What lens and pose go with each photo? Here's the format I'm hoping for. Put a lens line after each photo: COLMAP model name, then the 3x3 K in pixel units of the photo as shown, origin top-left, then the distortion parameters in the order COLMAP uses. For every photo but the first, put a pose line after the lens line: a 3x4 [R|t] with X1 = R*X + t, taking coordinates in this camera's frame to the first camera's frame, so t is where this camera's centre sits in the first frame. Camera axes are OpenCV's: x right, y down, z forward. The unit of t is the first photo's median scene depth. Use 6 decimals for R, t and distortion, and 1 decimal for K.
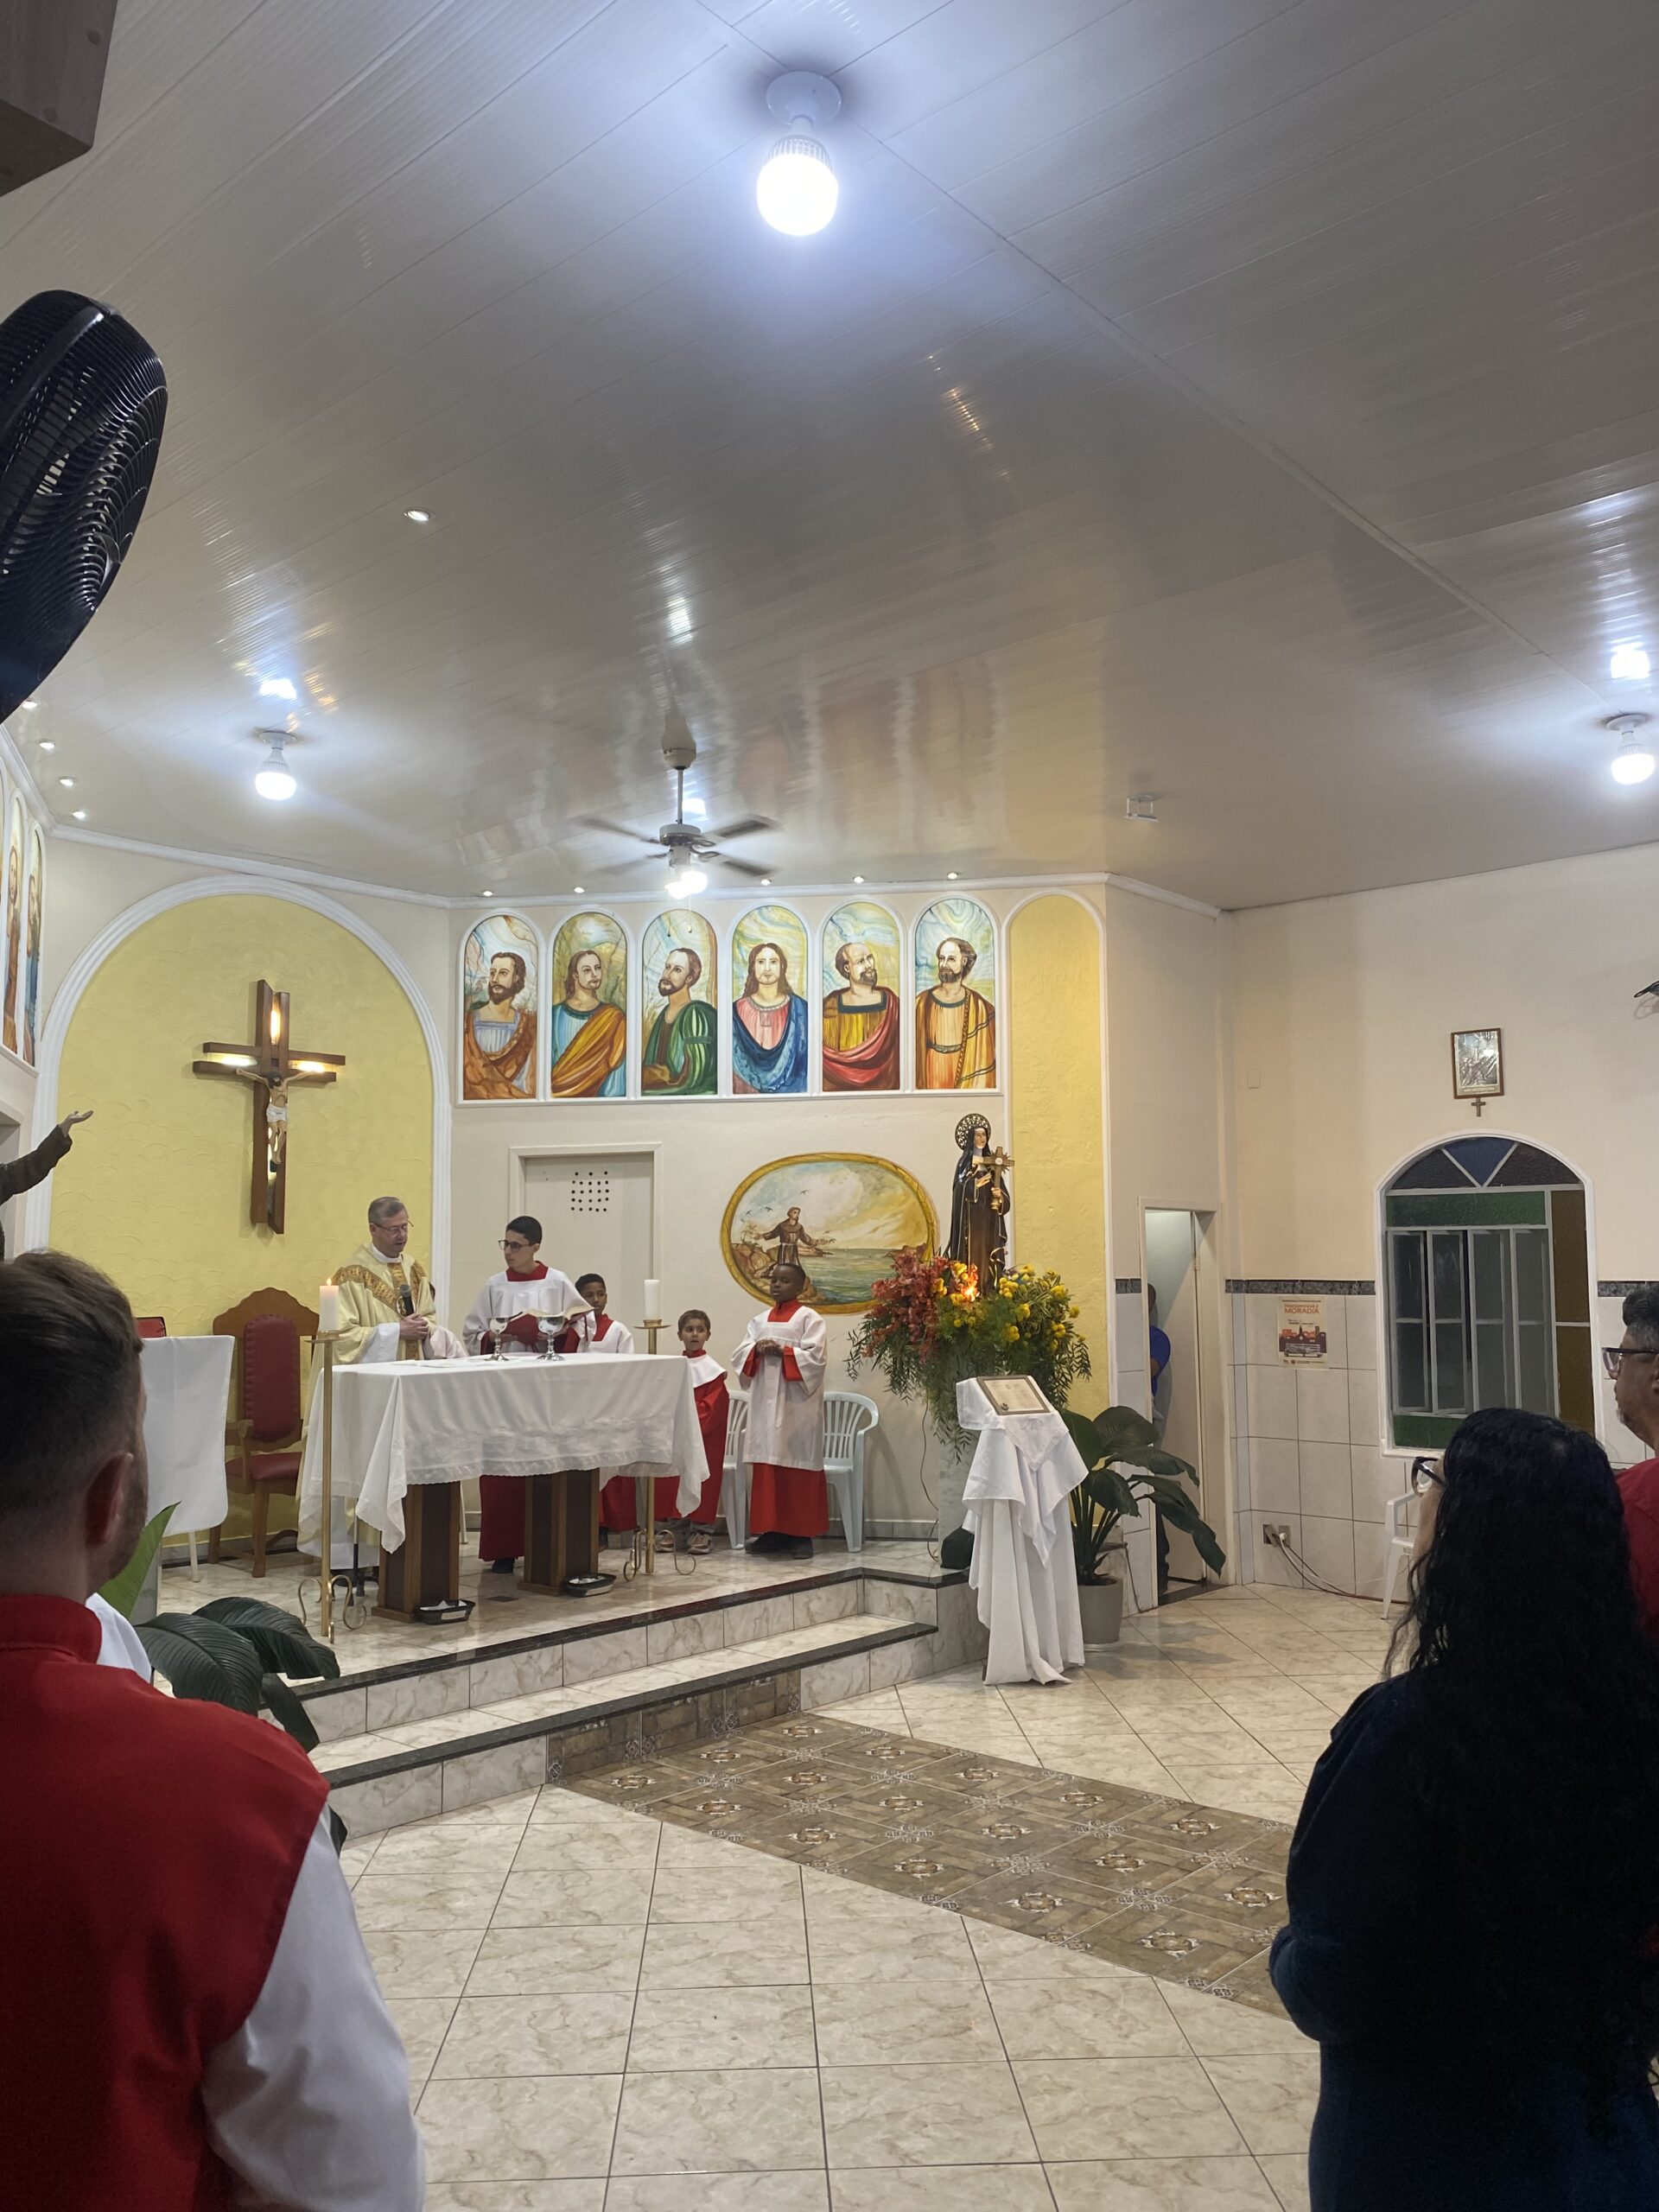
lens RADIAL K [[1673.9, 0, 865.3], [0, 1673.9, 1084.8], [0, 0, 1]] dist [0.154023, -0.386505]
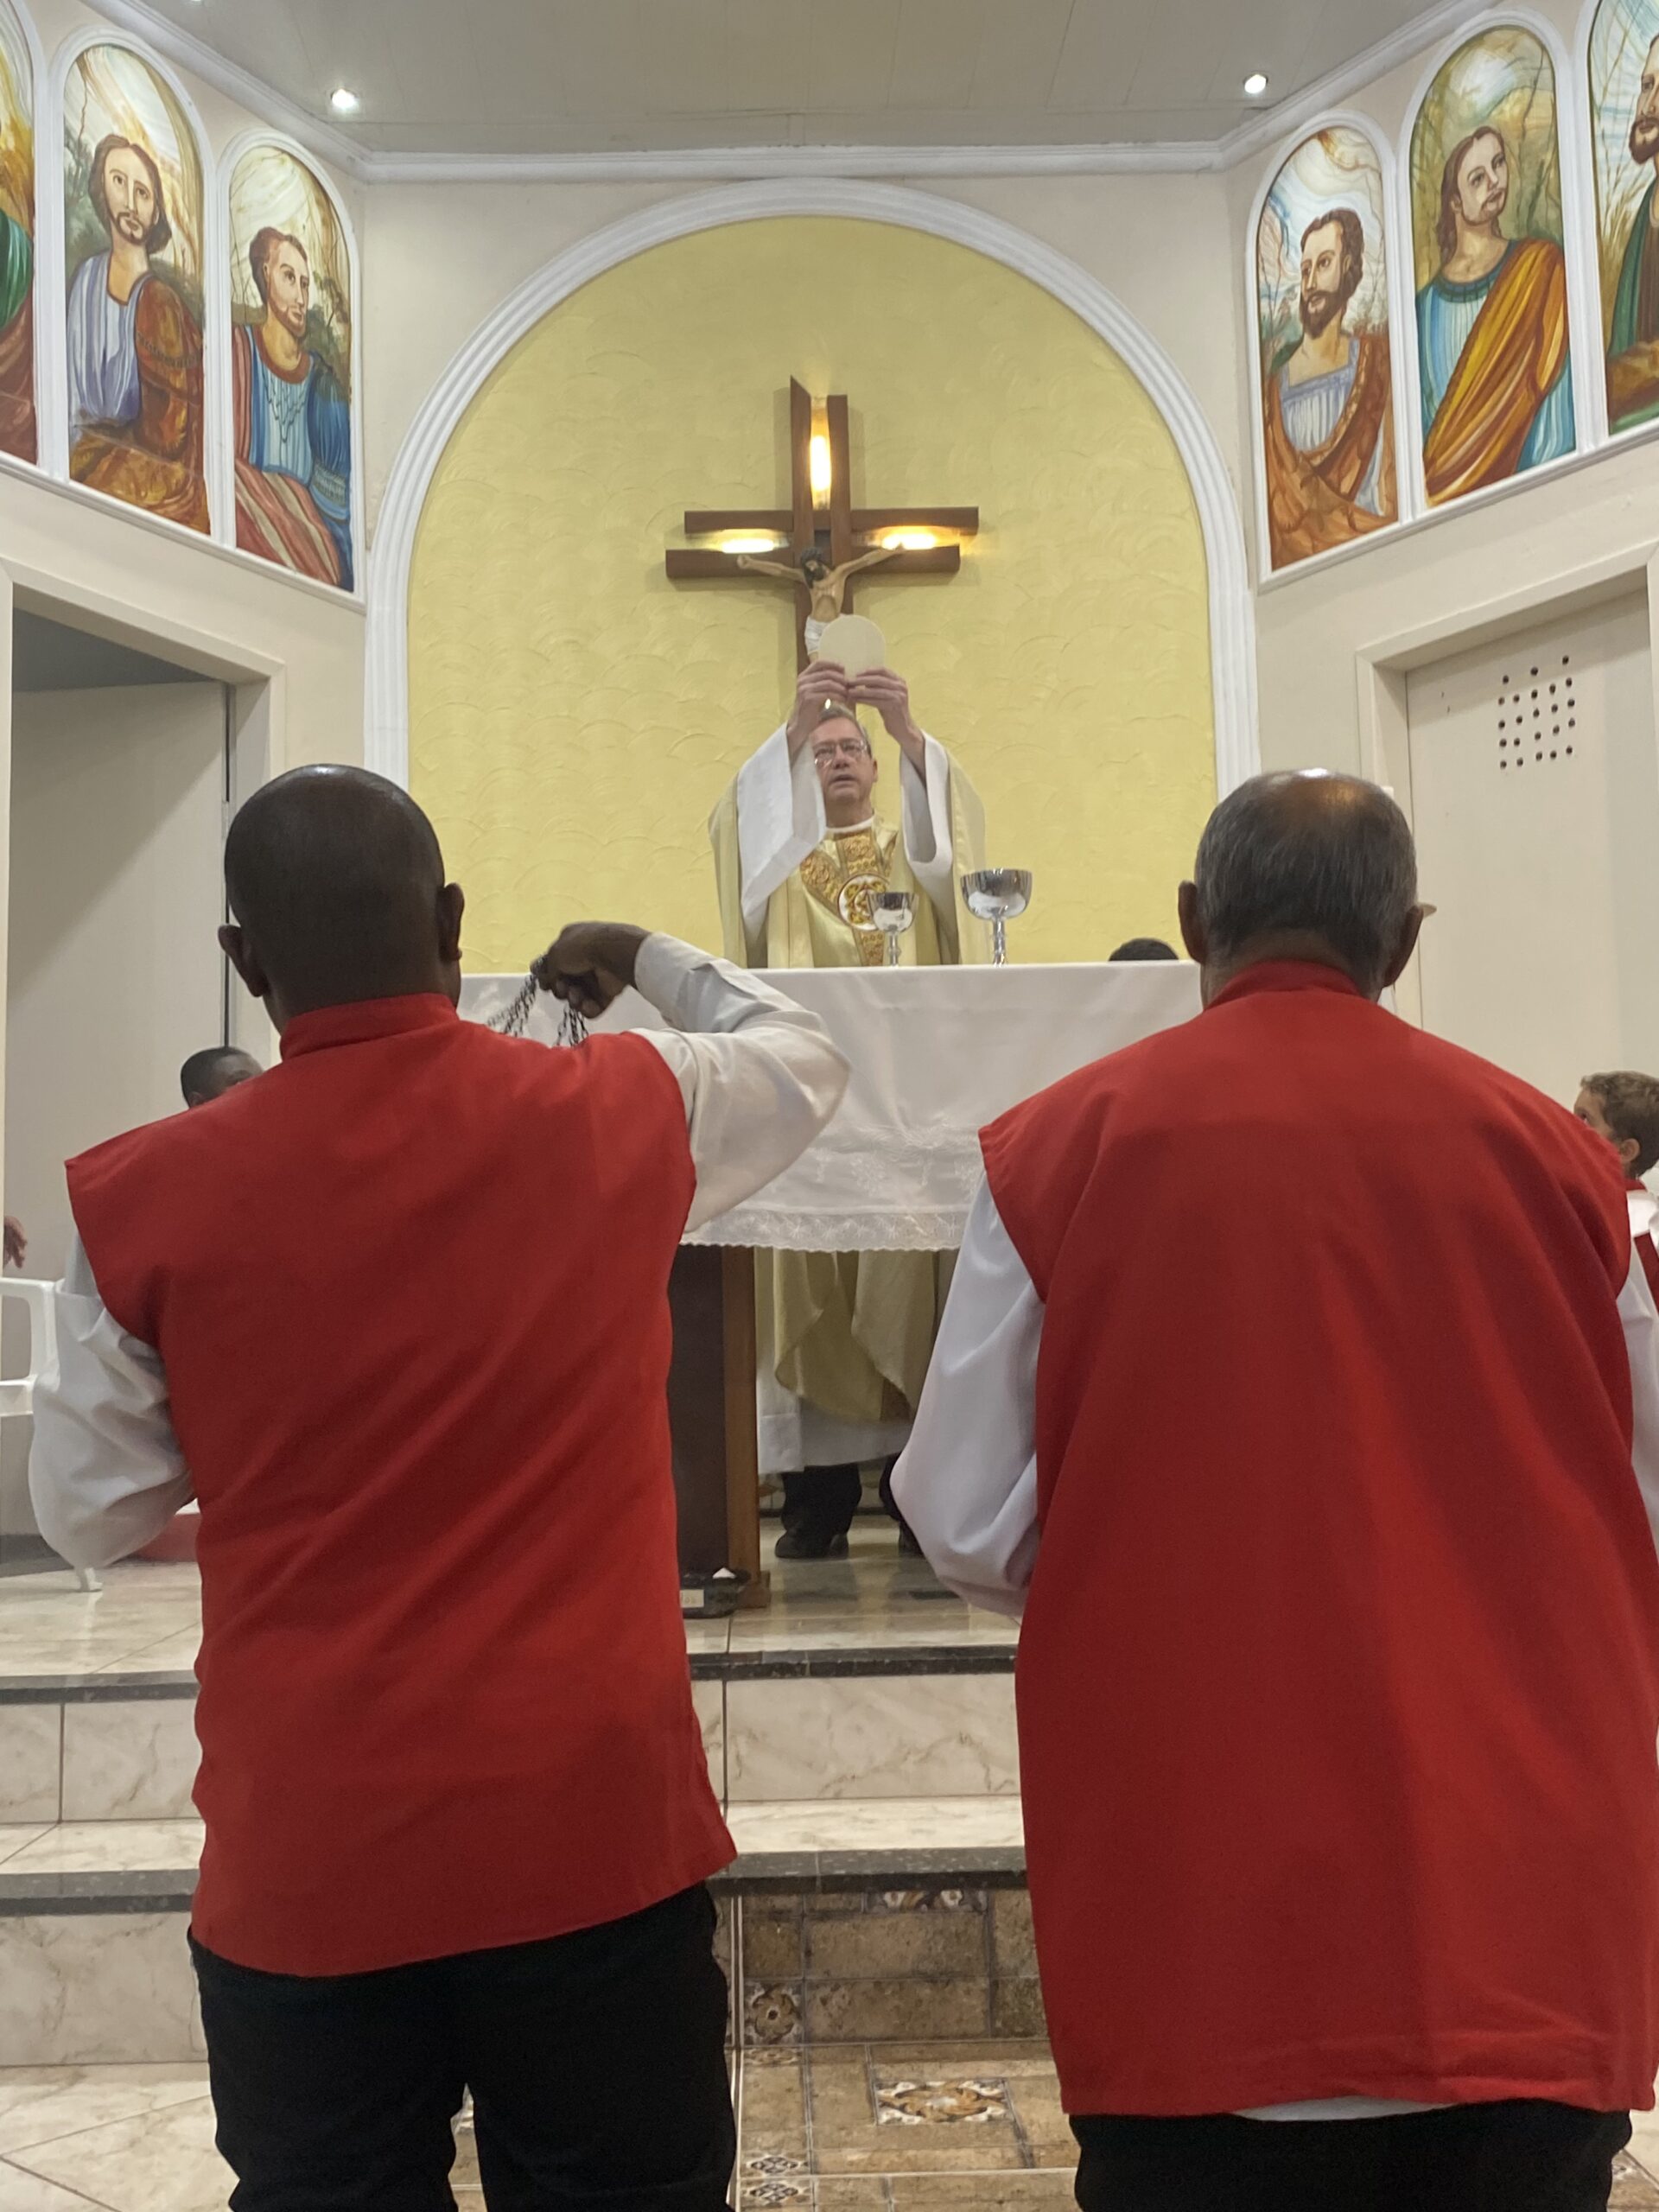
lens RADIAL K [[2417.3, 0, 842.4], [0, 2417.3, 1113.5], [0, 0, 1]] dist [0.072163, -0.116036]
pose [[0.679189, -0.085666, -0.728947, 0.147399], [0.099879, 0.994714, -0.023837, 0.162115], [0.727135, -0.056616, 0.684155, 0.487643]]
